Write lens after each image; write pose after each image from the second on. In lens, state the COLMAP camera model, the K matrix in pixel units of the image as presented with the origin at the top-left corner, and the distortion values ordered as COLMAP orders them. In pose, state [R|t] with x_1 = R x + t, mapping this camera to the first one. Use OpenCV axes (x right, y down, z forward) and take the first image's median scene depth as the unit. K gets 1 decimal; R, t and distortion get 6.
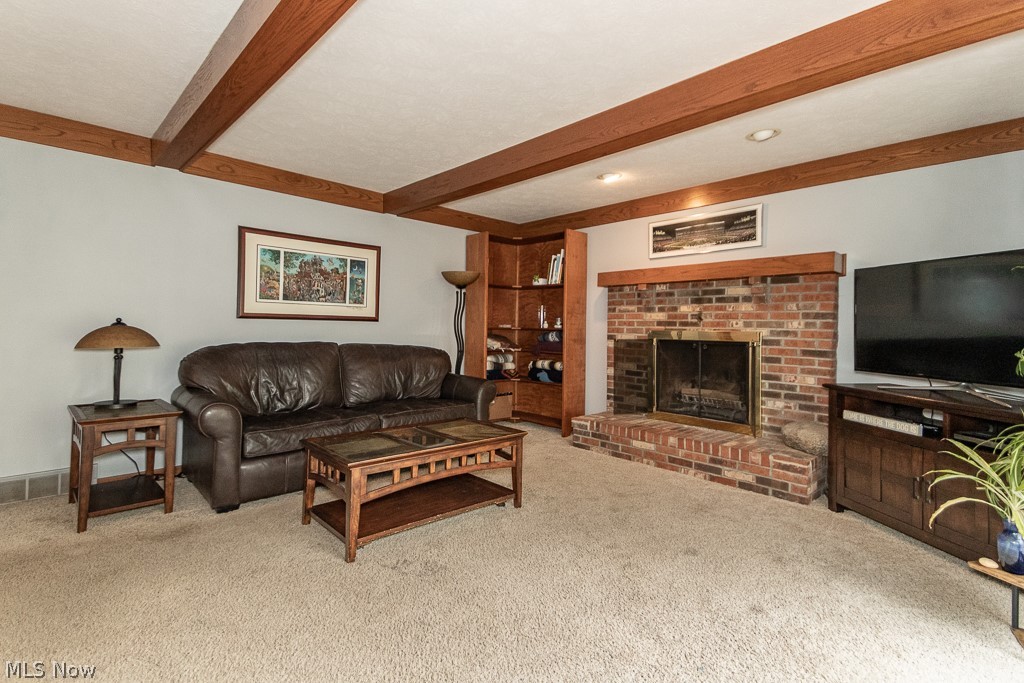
lens RADIAL K [[470.2, 0, 505.1], [0, 470.2, 329.0], [0, 0, 1]] dist [0.048113, -0.009072]
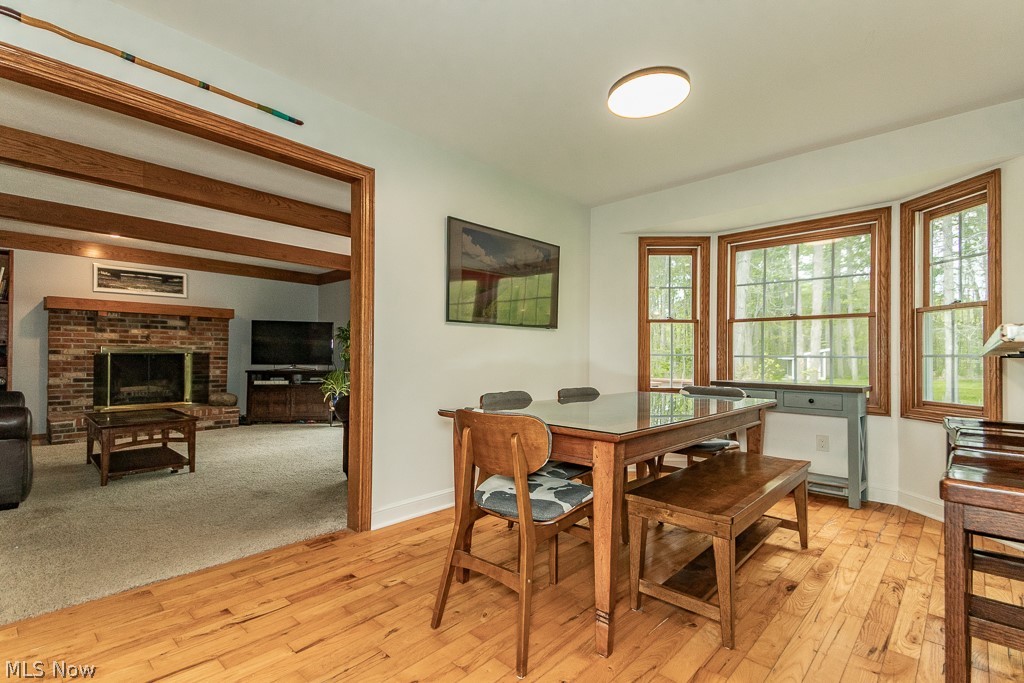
lens RADIAL K [[485.9, 0, 501.6], [0, 485.9, 350.8], [0, 0, 1]] dist [0.033955, -0.006407]
pose [[-0.035652, -0.013114, 0.999278, -1.385733], [-0.012094, 0.999846, 0.012690, -0.019270], [-0.999291, -0.011632, -0.035805, -0.089630]]
